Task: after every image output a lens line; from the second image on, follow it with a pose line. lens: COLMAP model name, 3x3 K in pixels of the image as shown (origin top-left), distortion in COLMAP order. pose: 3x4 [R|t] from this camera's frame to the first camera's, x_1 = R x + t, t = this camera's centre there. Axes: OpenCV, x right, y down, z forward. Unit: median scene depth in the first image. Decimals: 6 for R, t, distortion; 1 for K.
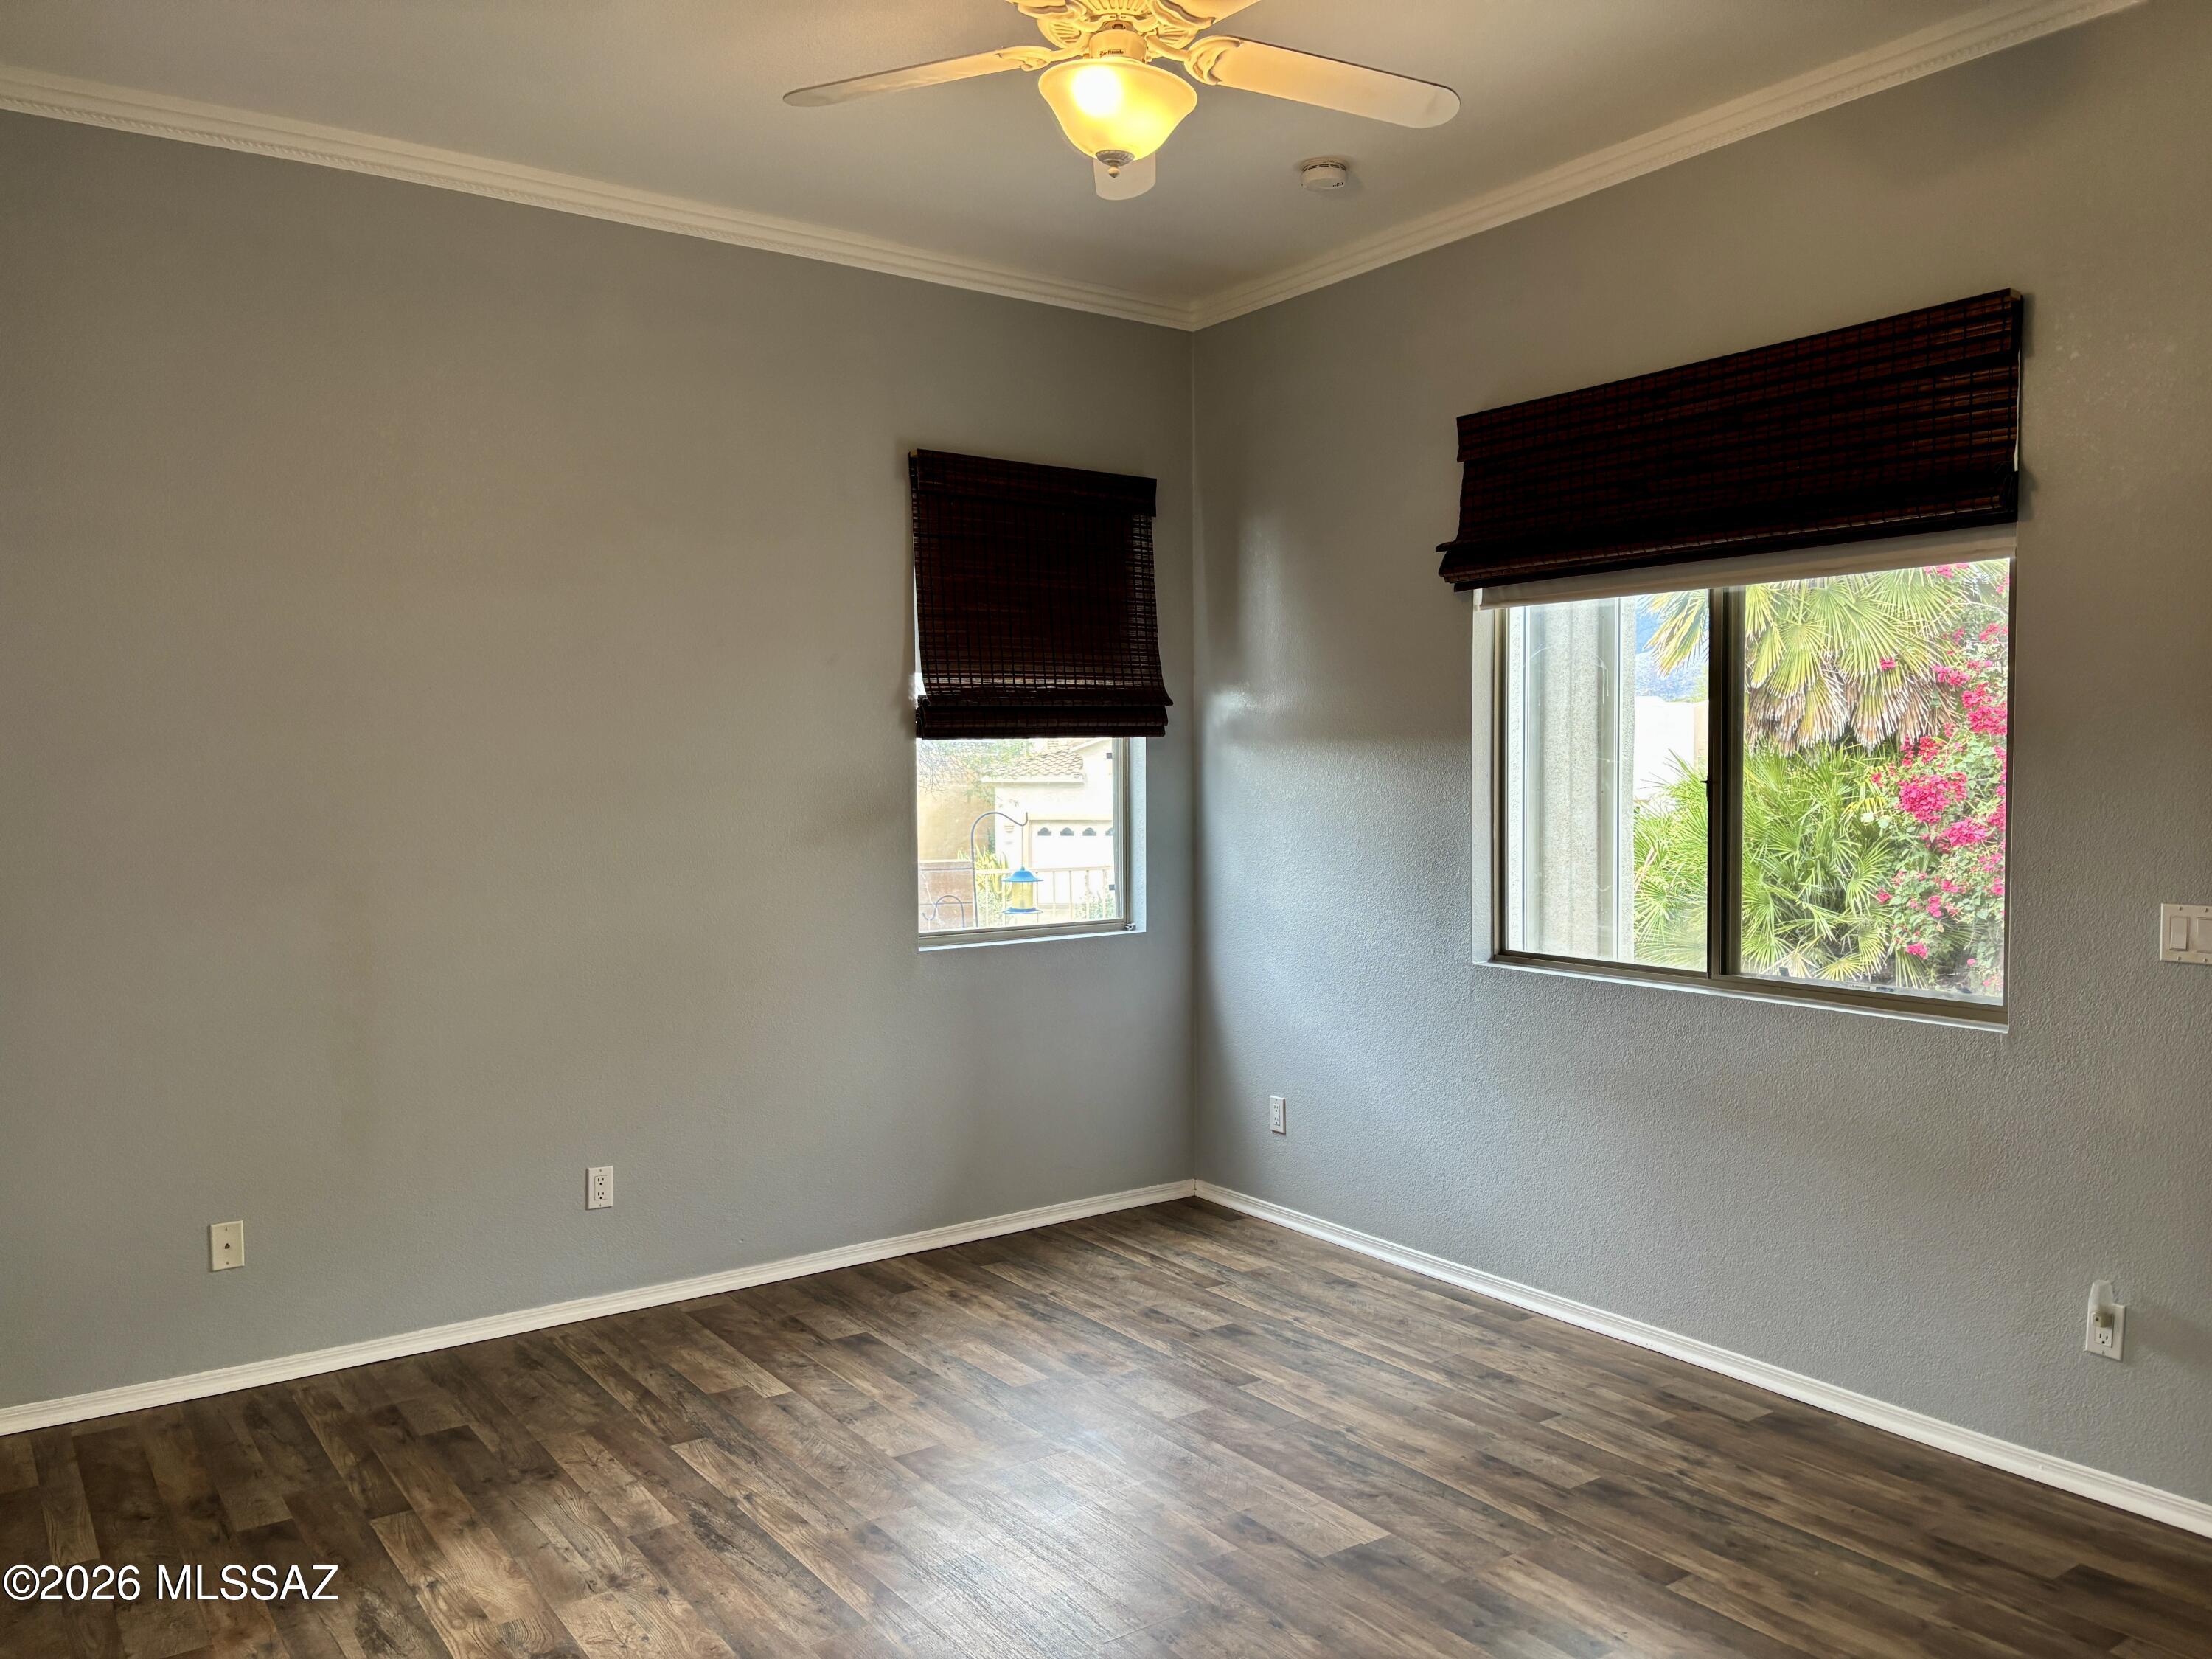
lens RADIAL K [[1671.9, 0, 1132.4], [0, 1671.9, 846.7], [0, 0, 1]] dist [0.064239, -0.069306]
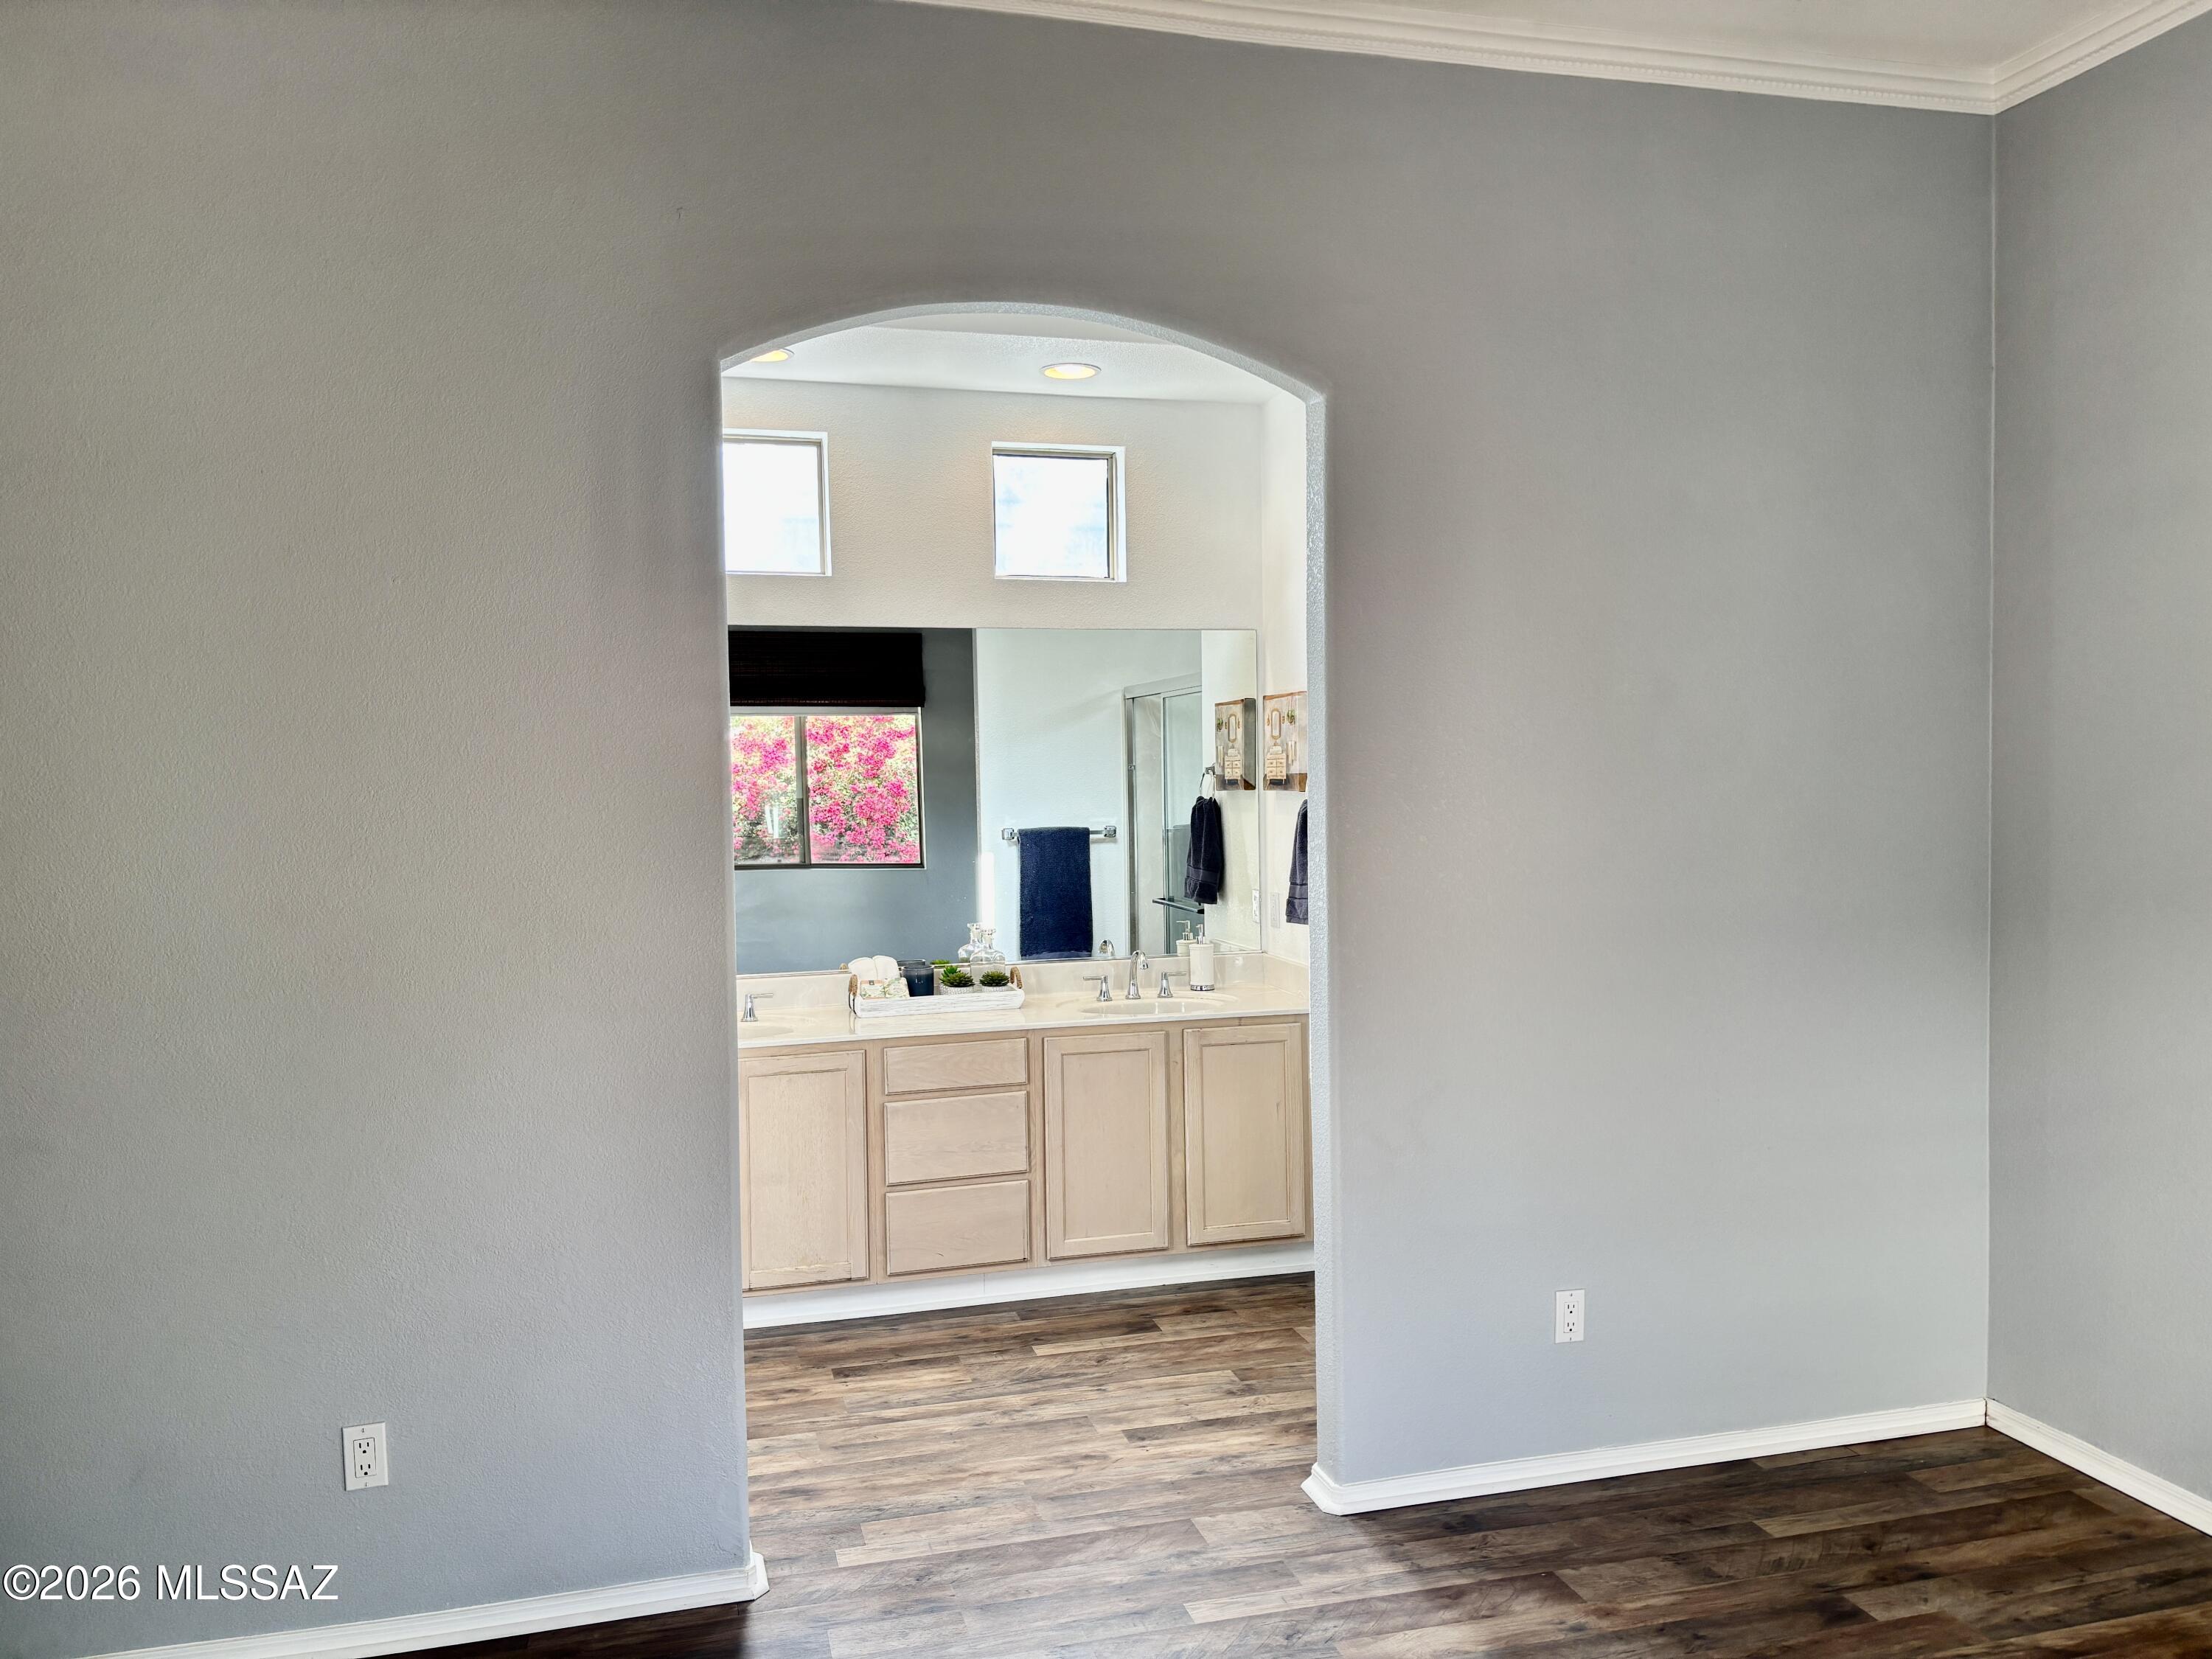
lens RADIAL K [[1671.9, 0, 1127.8], [0, 1671.9, 826.8], [0, 0, 1]] dist [0.064239, -0.069306]
pose [[-0.345979, 0.041848, -0.937308, 0.329216], [-0.028393, 0.998080, 0.055042, -0.040773], [0.937812, 0.045657, -0.344127, 0.664661]]
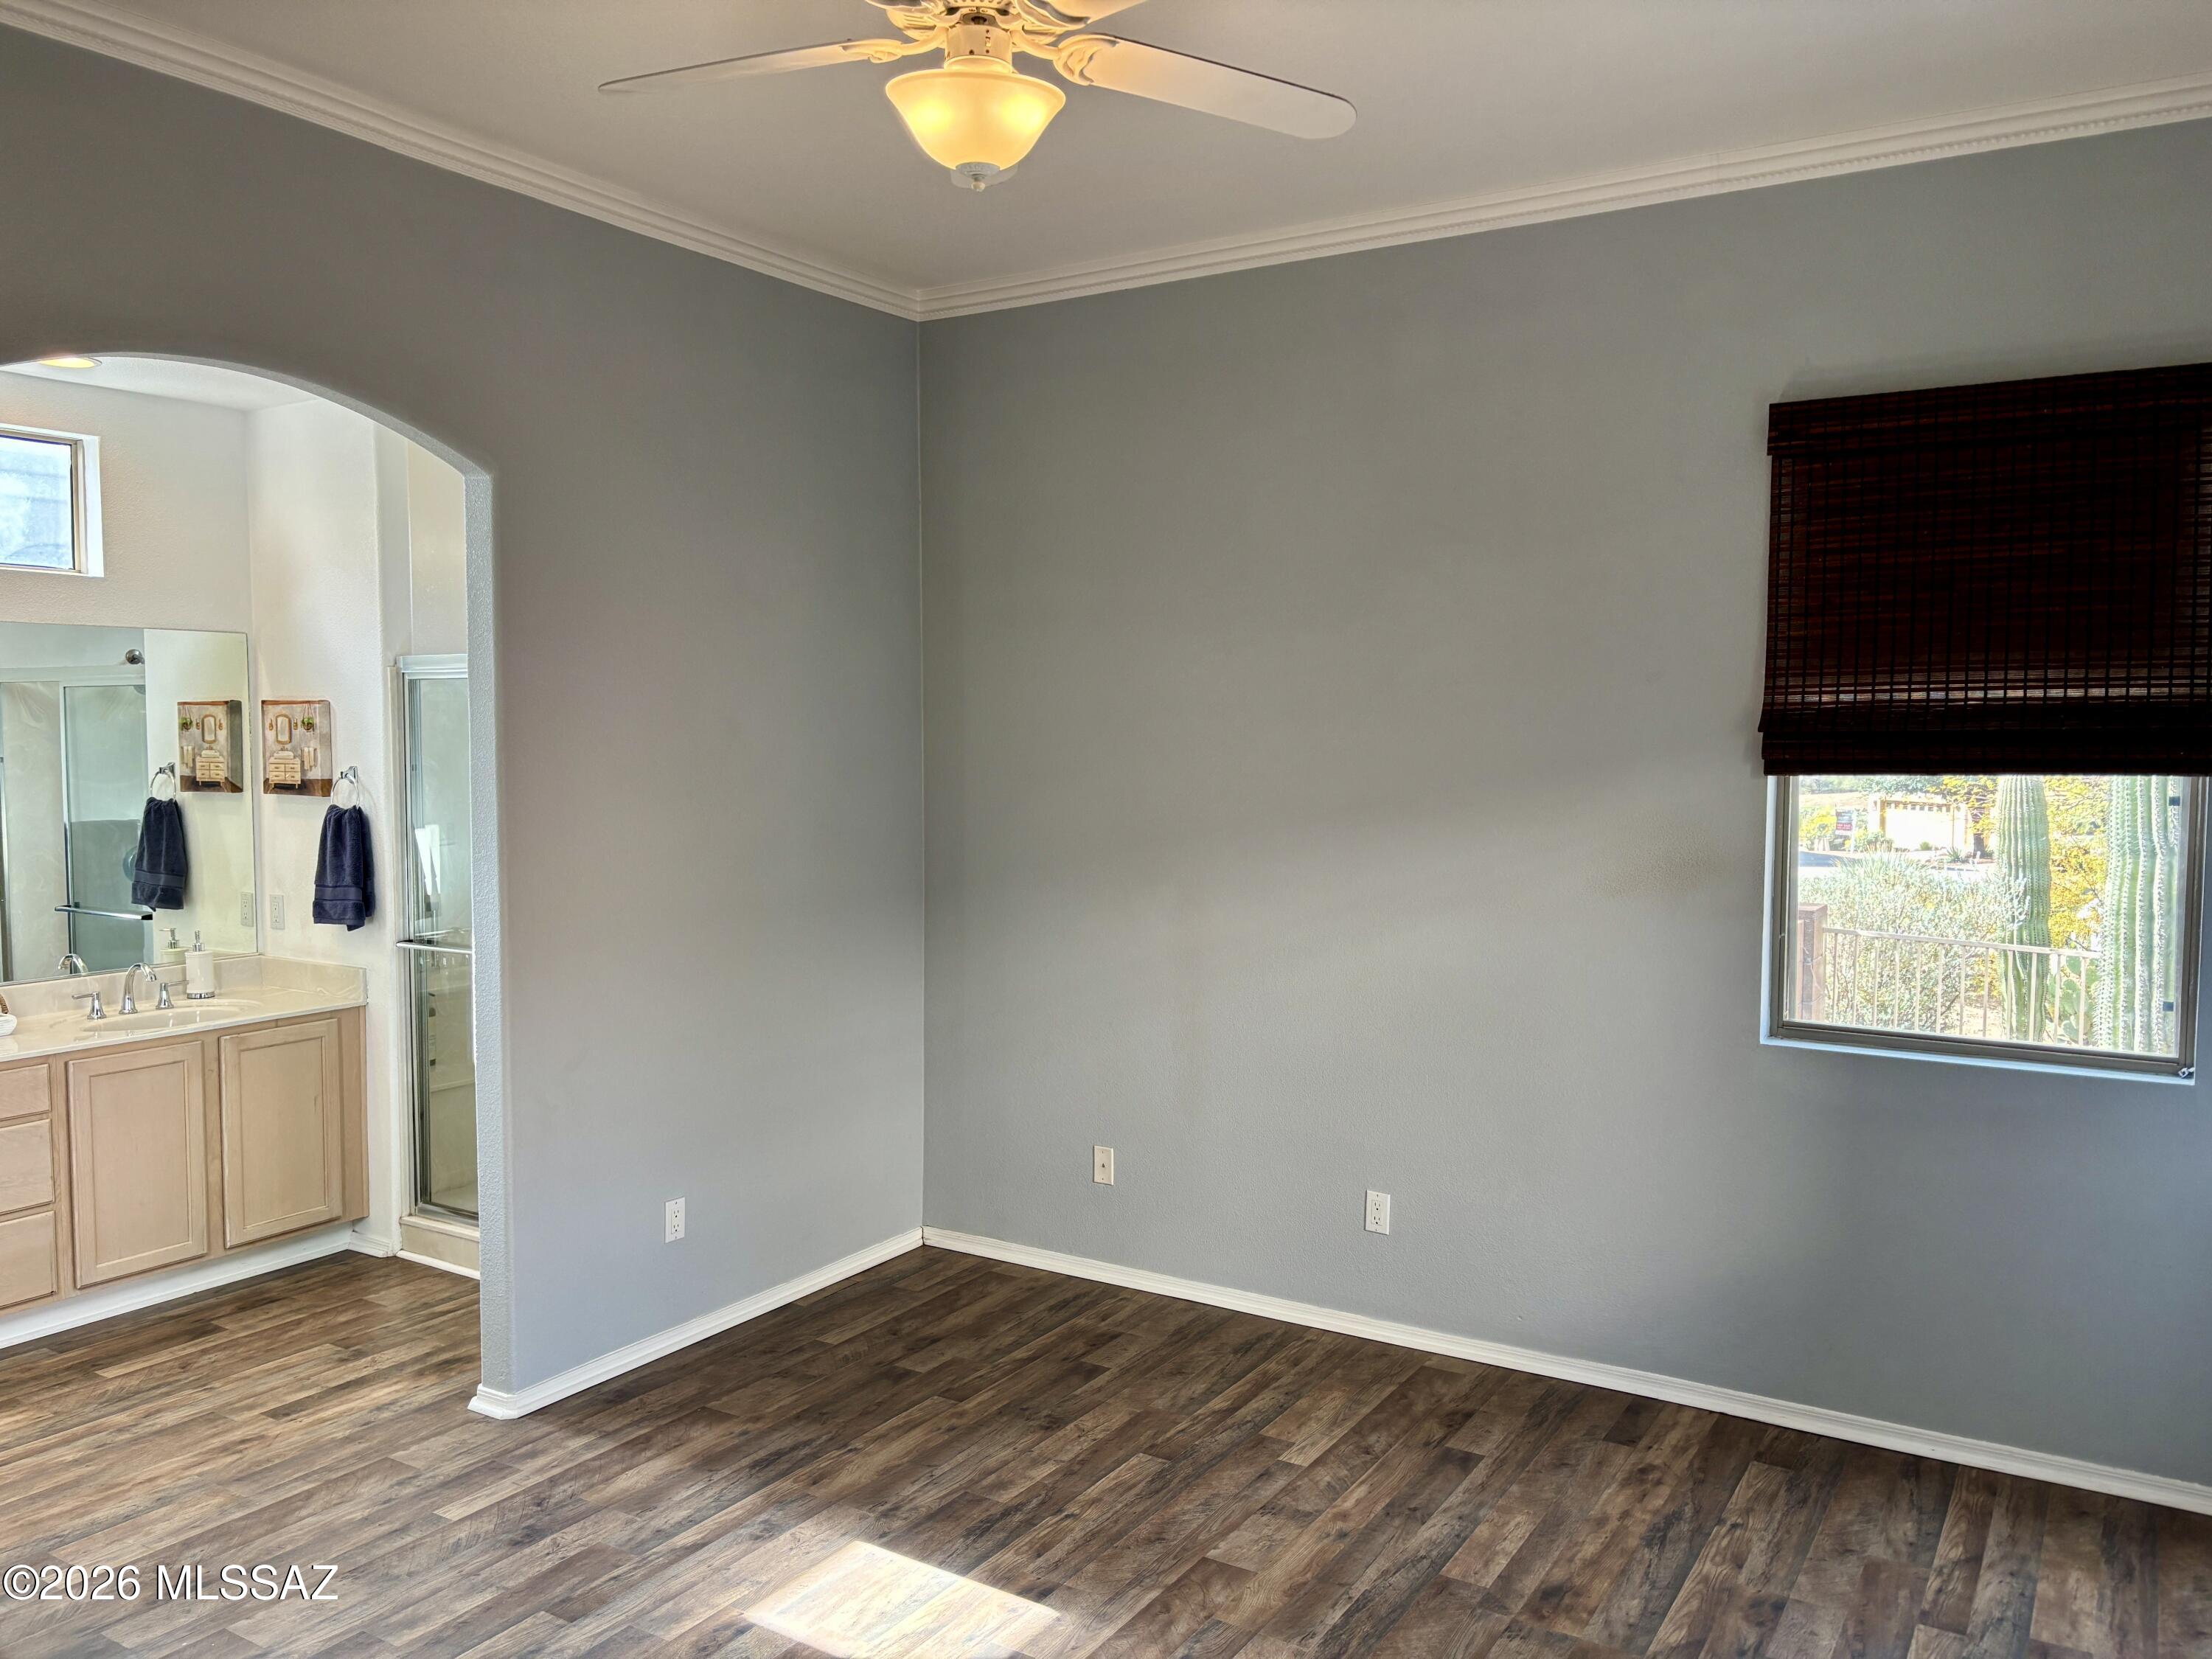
lens RADIAL K [[1671.9, 0, 1117.6], [0, 1671.9, 833.4], [0, 0, 1]] dist [0.064239, -0.069306]
pose [[0.382900, 0.064801, -0.921514, 0.530565], [-0.050142, 0.997524, 0.049312, -0.065882], [0.922428, 0.027325, 0.385201, 0.453526]]
